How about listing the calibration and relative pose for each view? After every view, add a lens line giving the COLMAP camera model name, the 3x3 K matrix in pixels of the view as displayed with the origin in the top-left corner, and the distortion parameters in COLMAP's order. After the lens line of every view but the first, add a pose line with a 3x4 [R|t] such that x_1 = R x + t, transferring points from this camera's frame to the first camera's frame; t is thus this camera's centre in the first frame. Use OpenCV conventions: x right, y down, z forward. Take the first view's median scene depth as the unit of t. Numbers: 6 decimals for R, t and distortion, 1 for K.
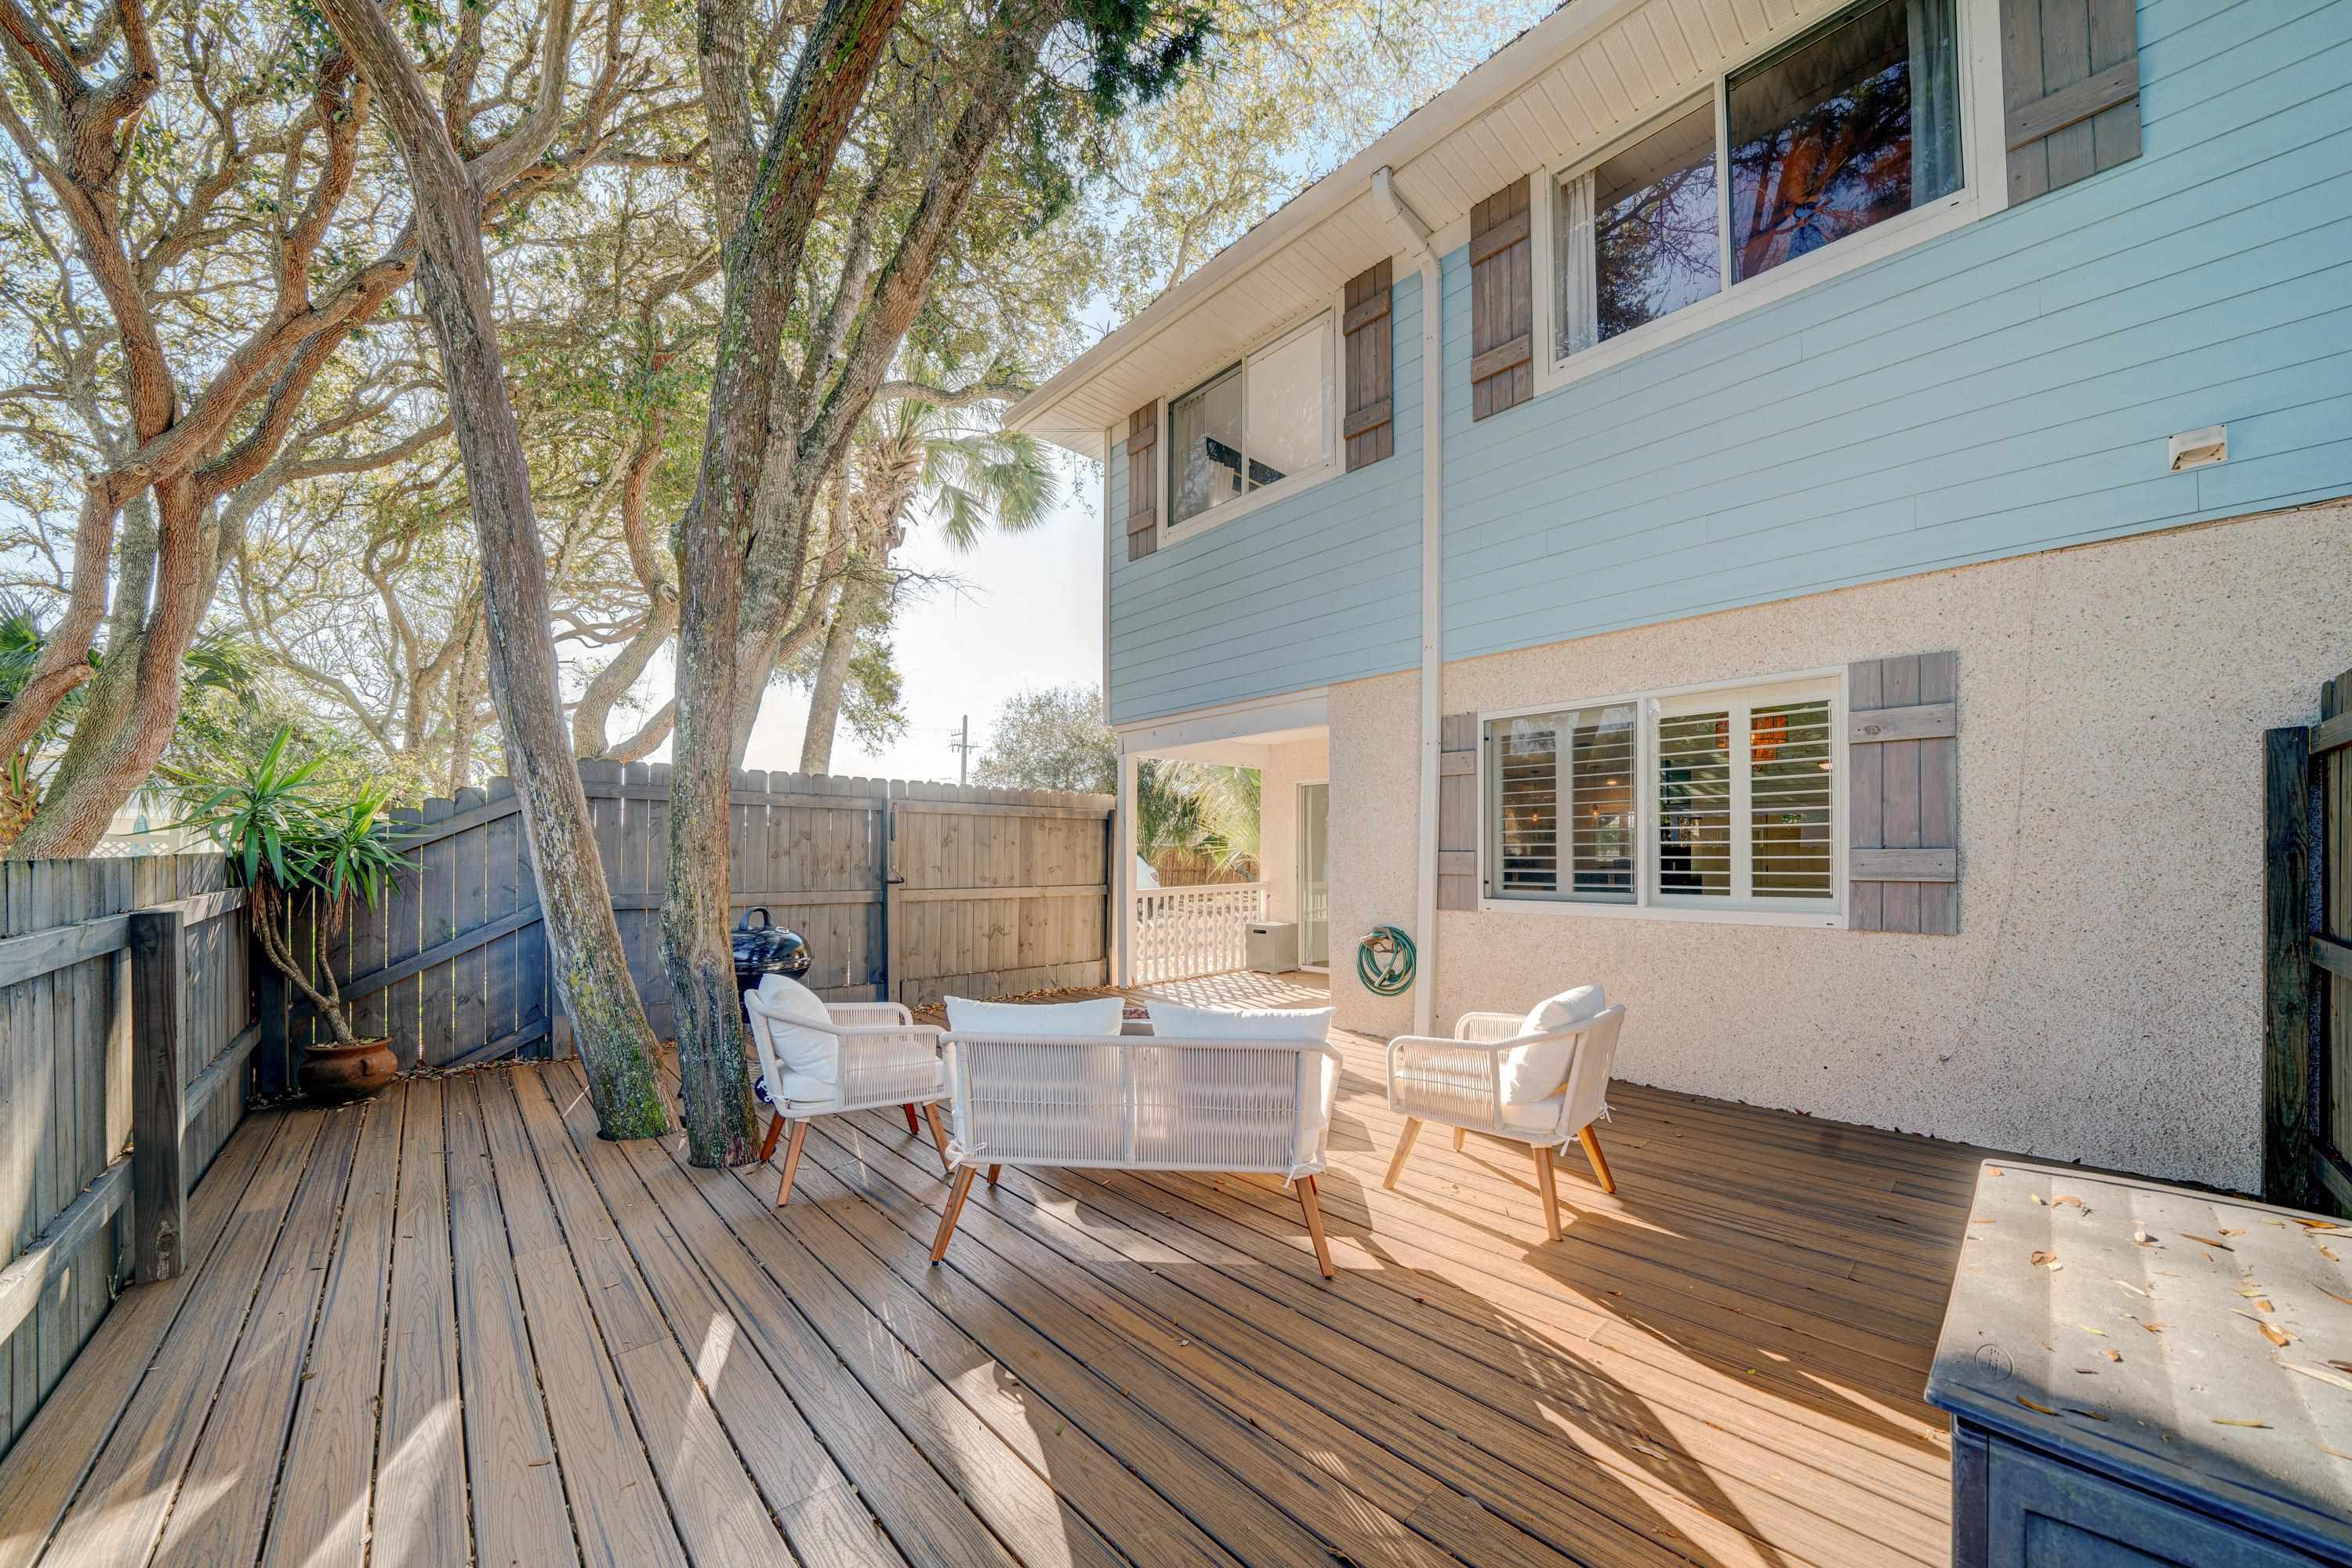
lens RADIAL K [[828.7, 0, 1183.0], [0, 828.7, 853.7], [0, 0, 1]] dist [-0.018239, -0.000049]
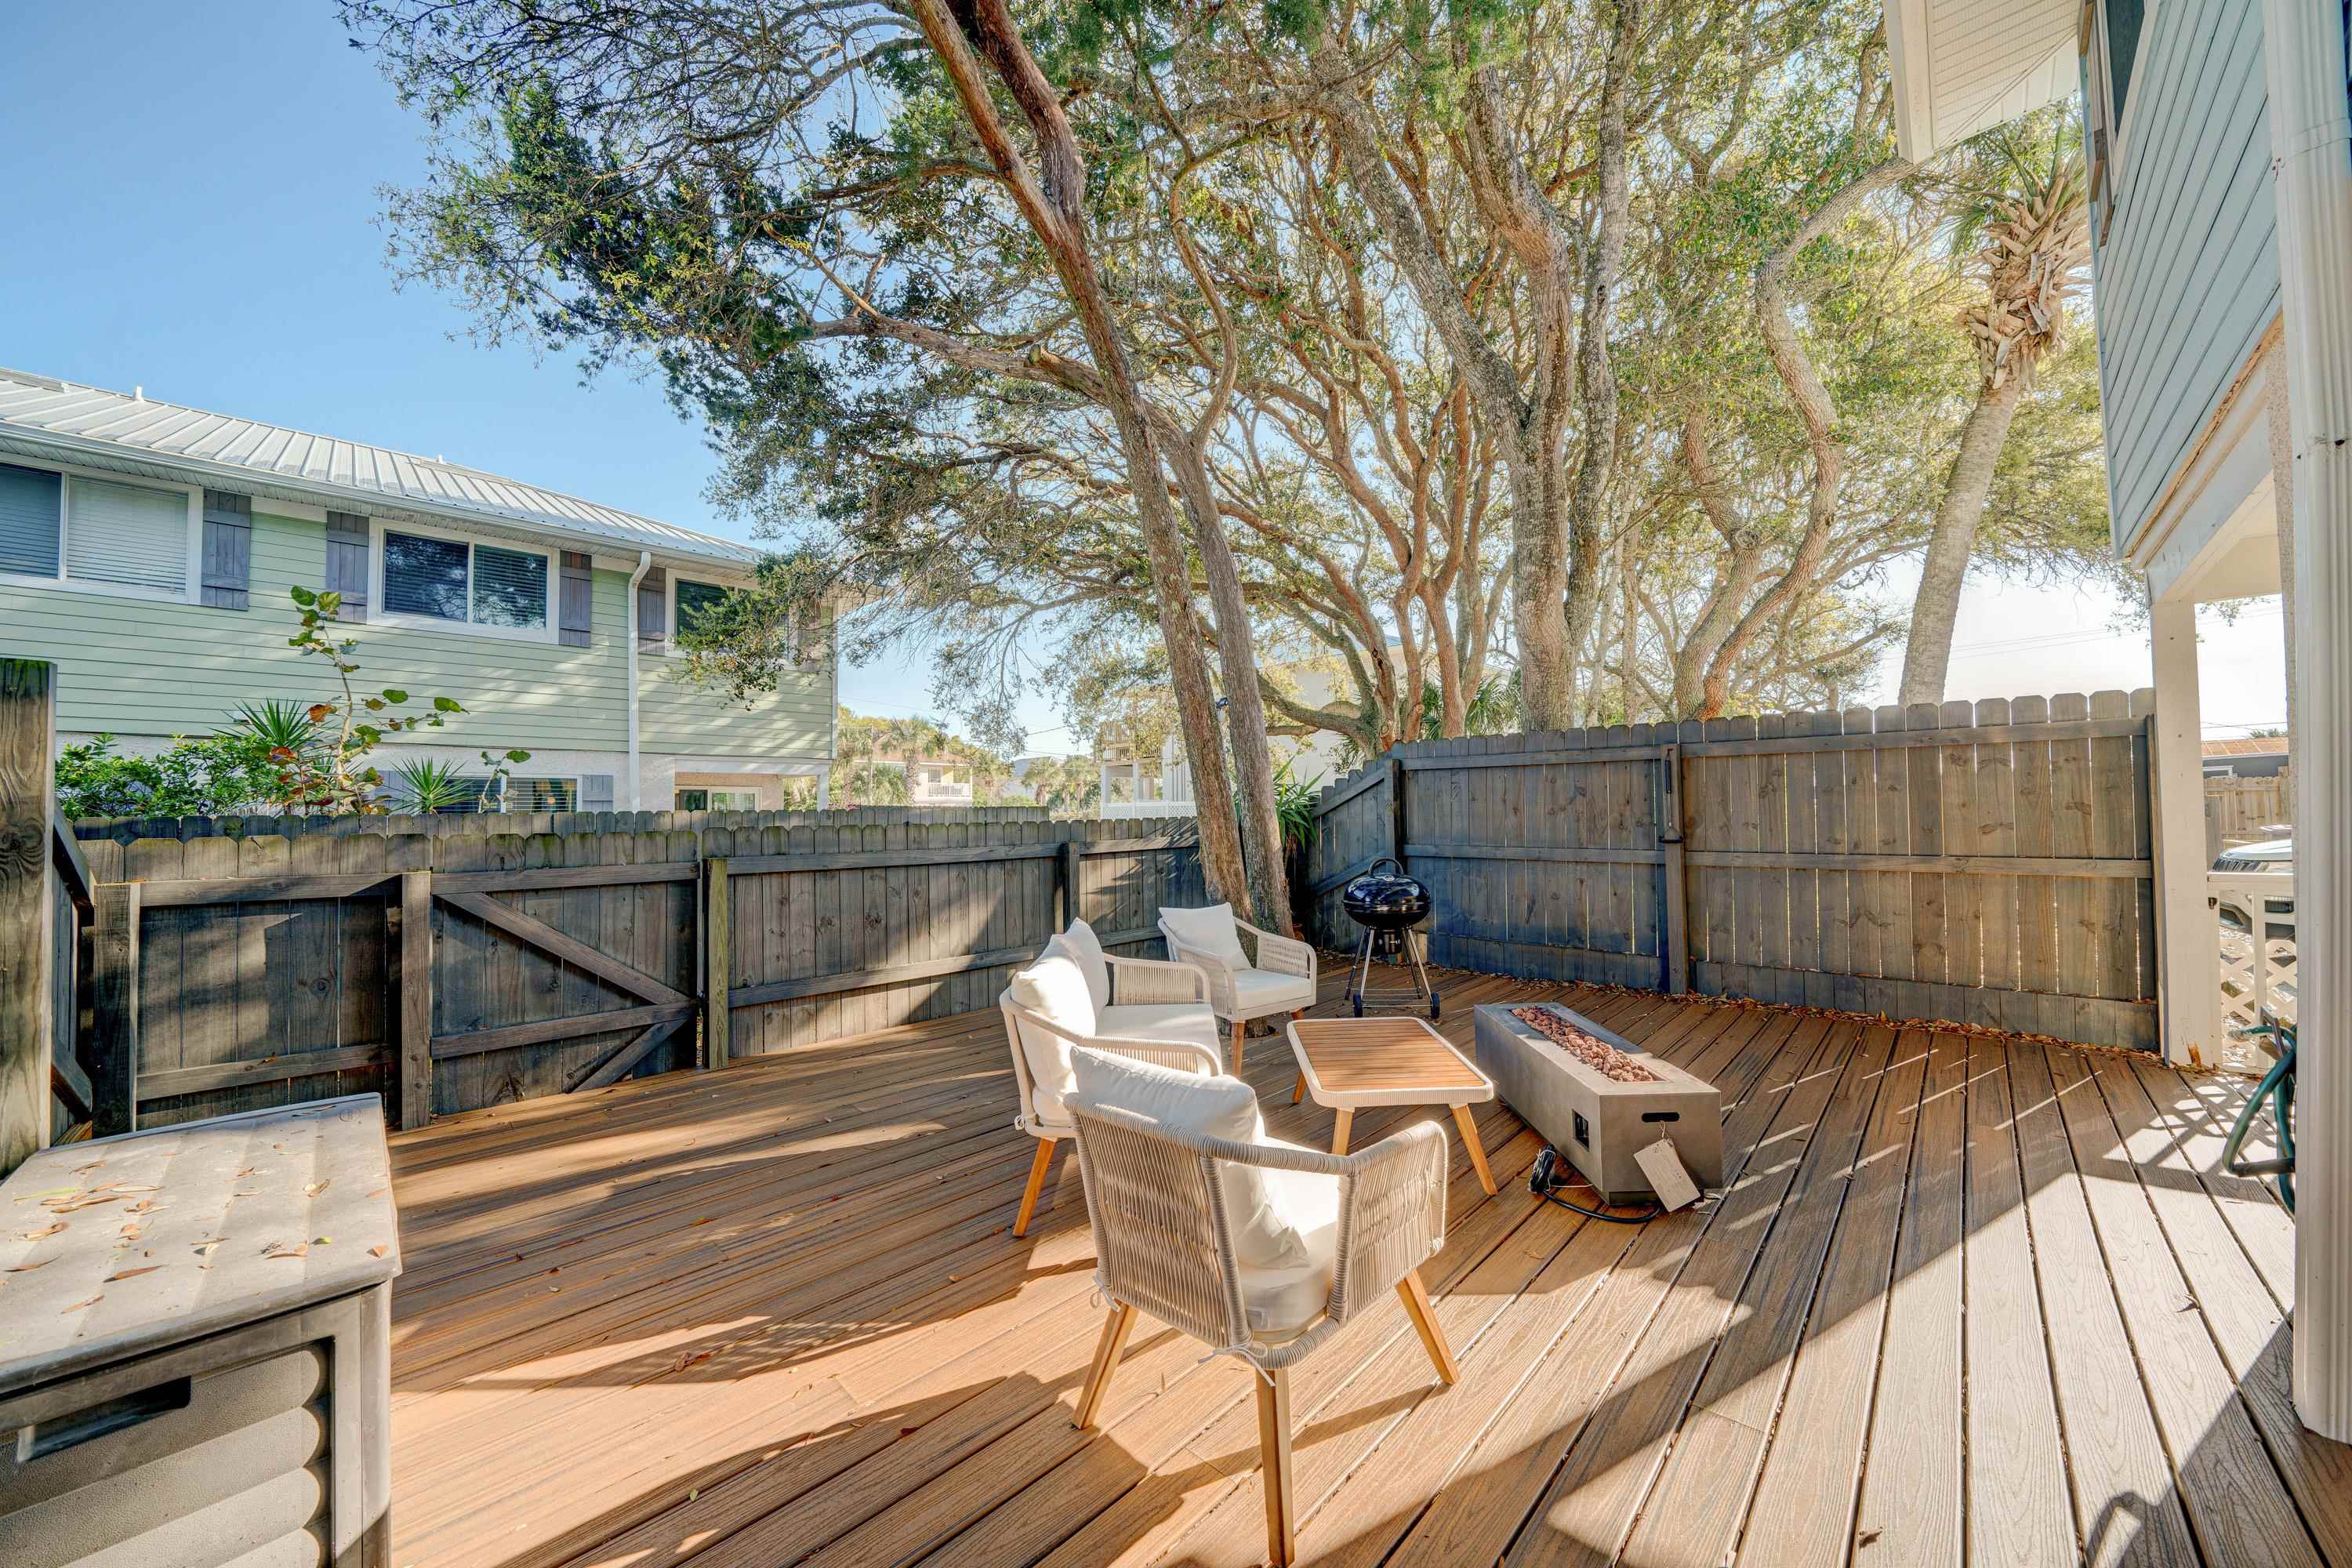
lens RADIAL K [[828.7, 0, 1173.3], [0, 828.7, 803.3], [0, 0, 1]] dist [-0.018239, -0.000049]
pose [[0.048595, -0.016599, -0.998681, 1.594267], [0.019324, 0.999690, -0.015676, -0.003256], [0.998632, -0.018537, 0.048901, 1.514991]]
